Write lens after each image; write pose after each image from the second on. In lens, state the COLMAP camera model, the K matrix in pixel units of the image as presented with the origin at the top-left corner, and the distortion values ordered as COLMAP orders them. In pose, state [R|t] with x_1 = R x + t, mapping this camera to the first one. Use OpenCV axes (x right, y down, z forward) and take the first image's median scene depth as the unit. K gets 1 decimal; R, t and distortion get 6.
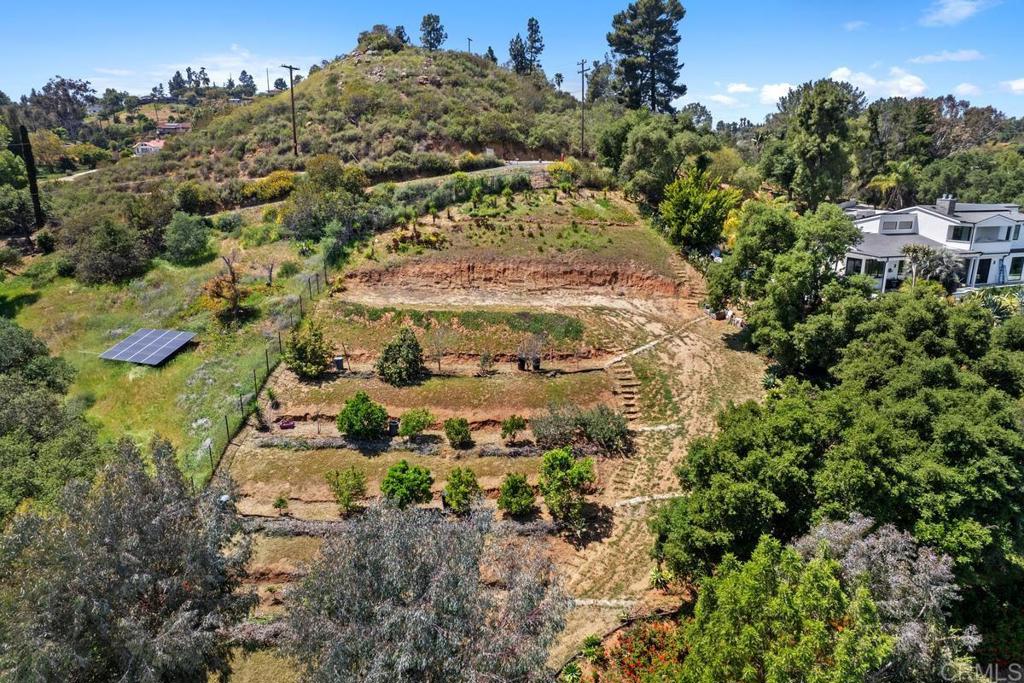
lens RADIAL K [[651.4, 0, 508.5], [0, 651.4, 360.6], [0, 0, 1]] dist [-0.026502, 0.000524]
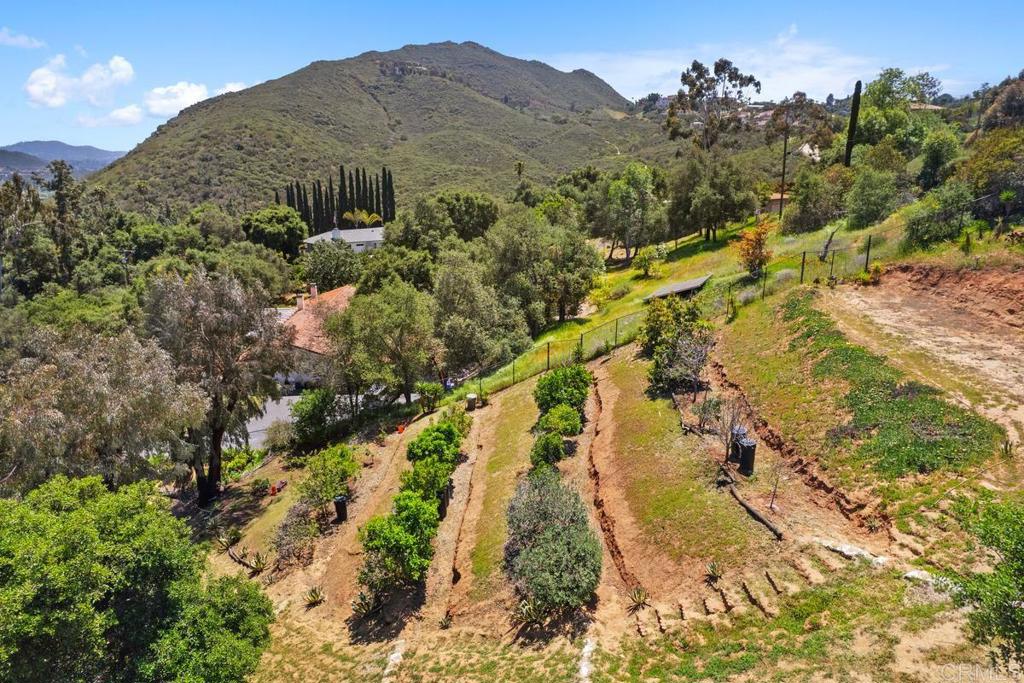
lens RADIAL K [[651.4, 0, 508.5], [0, 651.4, 360.6], [0, 0, 1]] dist [-0.026502, 0.000524]
pose [[-0.031545, 0.295383, -0.954858, 0.397783], [-0.276045, 0.915601, 0.292359, -0.124712], [0.960627, 0.272806, 0.052657, 0.618605]]
